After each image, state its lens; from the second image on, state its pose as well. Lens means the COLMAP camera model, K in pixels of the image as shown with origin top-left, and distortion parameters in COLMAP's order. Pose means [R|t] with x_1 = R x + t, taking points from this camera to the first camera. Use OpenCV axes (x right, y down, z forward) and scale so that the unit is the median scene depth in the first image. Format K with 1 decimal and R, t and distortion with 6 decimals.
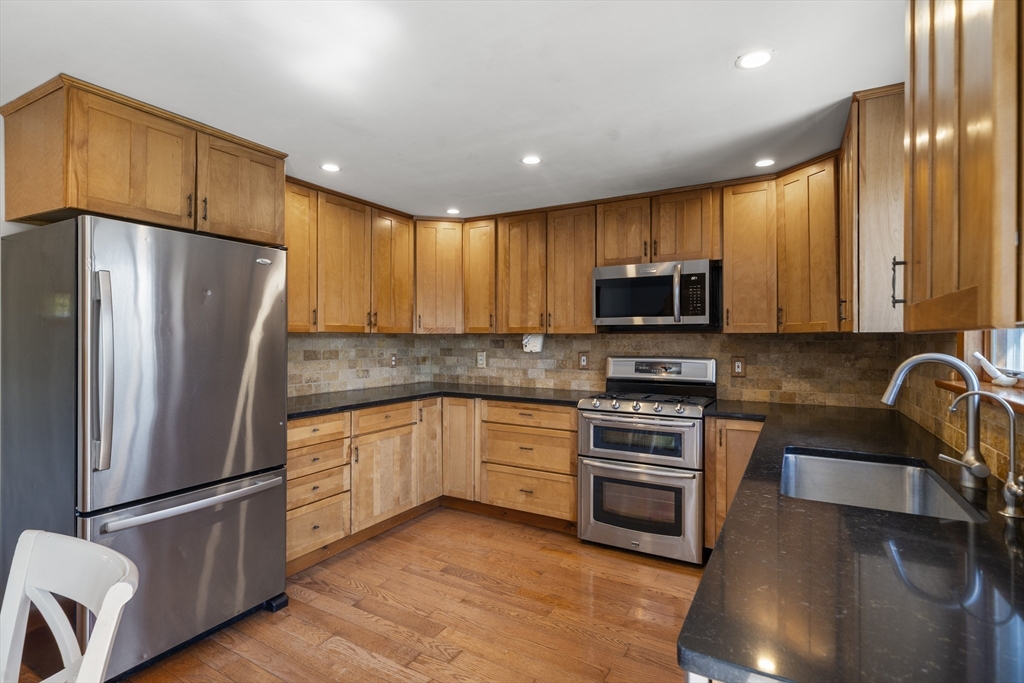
lens RADIAL K [[495.1, 0, 512.0], [0, 495.1, 341.5], [0, 0, 1]] dist [0.000884, -0.000065]
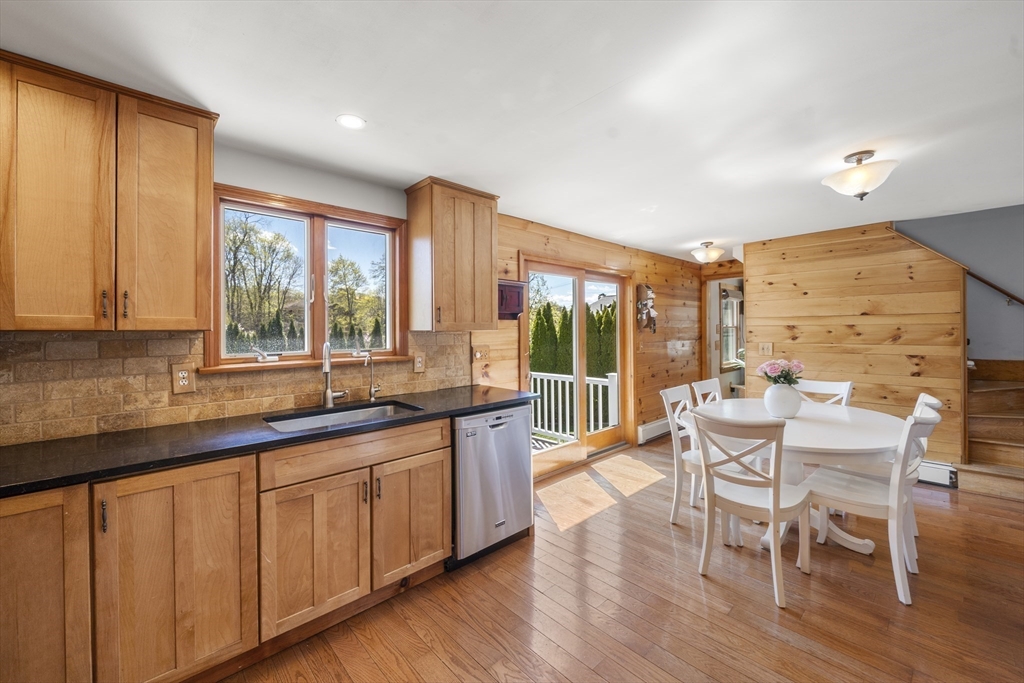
lens RADIAL K [[405.3, 0, 507.8], [0, 405.3, 331.3], [0, 0, 1]] dist [0.000045, -0.000038]
pose [[-0.953128, 0.005616, 0.302514, -0.114022], [0.009624, 0.999885, 0.011760, -0.012474], [-0.302413, 0.014120, -0.953072, 0.965521]]
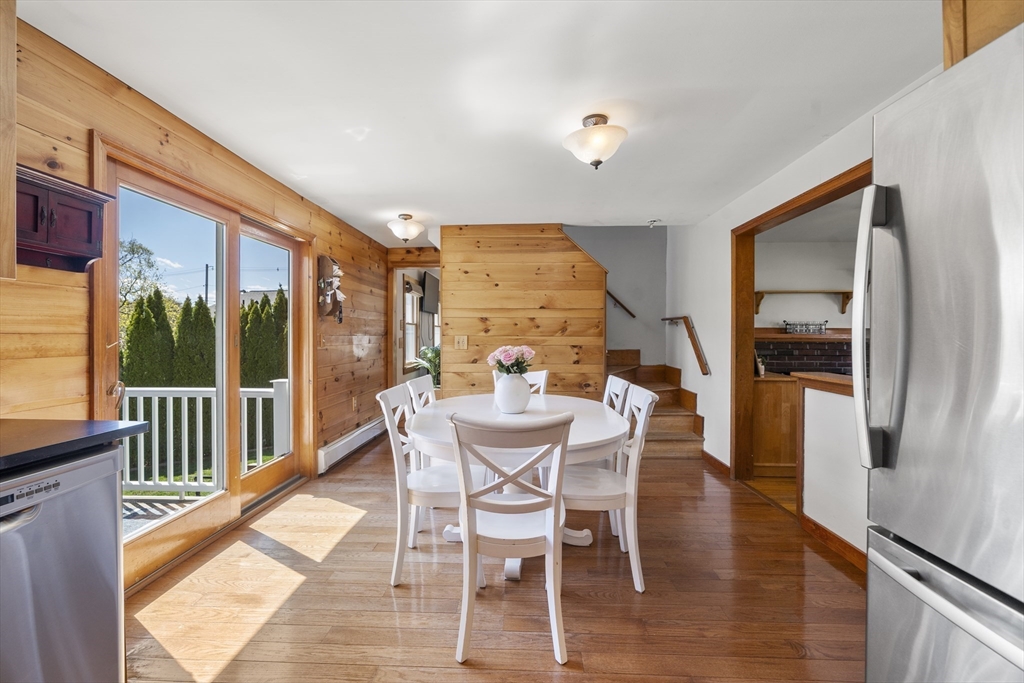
lens RADIAL K [[435.9, 0, 507.0], [0, 435.9, 338.0], [0, 0, 1]] dist [-0.000127, 0.000233]
pose [[-0.892021, -0.002469, -0.451988, -0.045164], [-0.009152, 0.999879, 0.012600, 0.036904], [0.451902, 0.015376, -0.891935, 0.689073]]
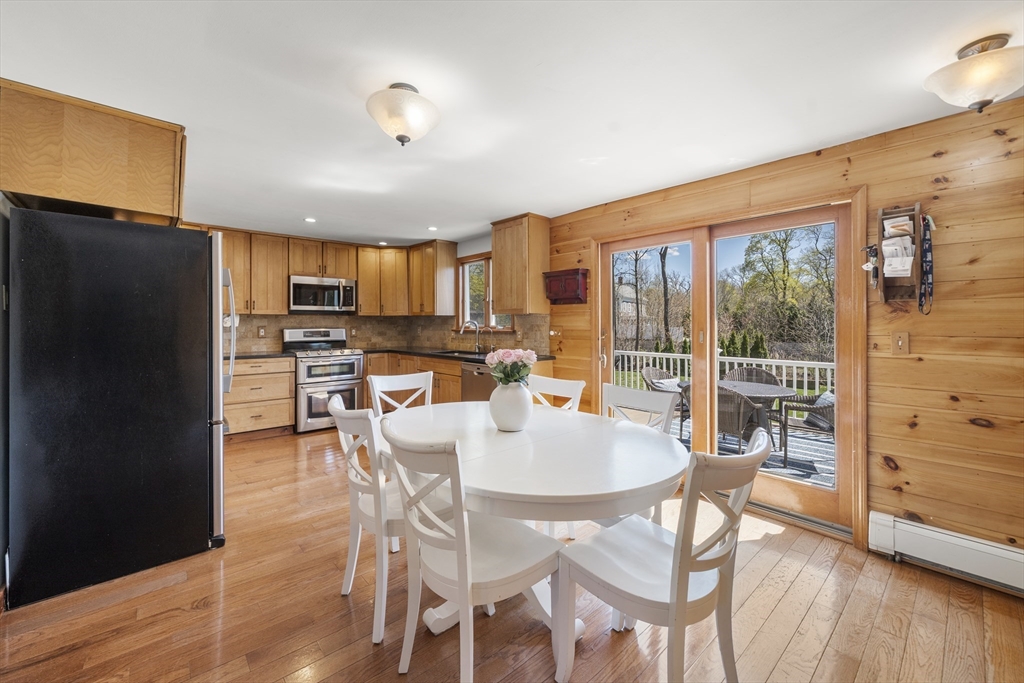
lens RADIAL K [[410.0, 0, 505.8], [0, 410.0, 323.8], [0, 0, 1]] dist [-0.000512, -0.000036]
pose [[0.321957, -0.002229, 0.946752, -0.940519], [0.009844, 0.999951, -0.000993, 0.024806], [-0.946703, 0.009640, 0.321964, -0.146033]]
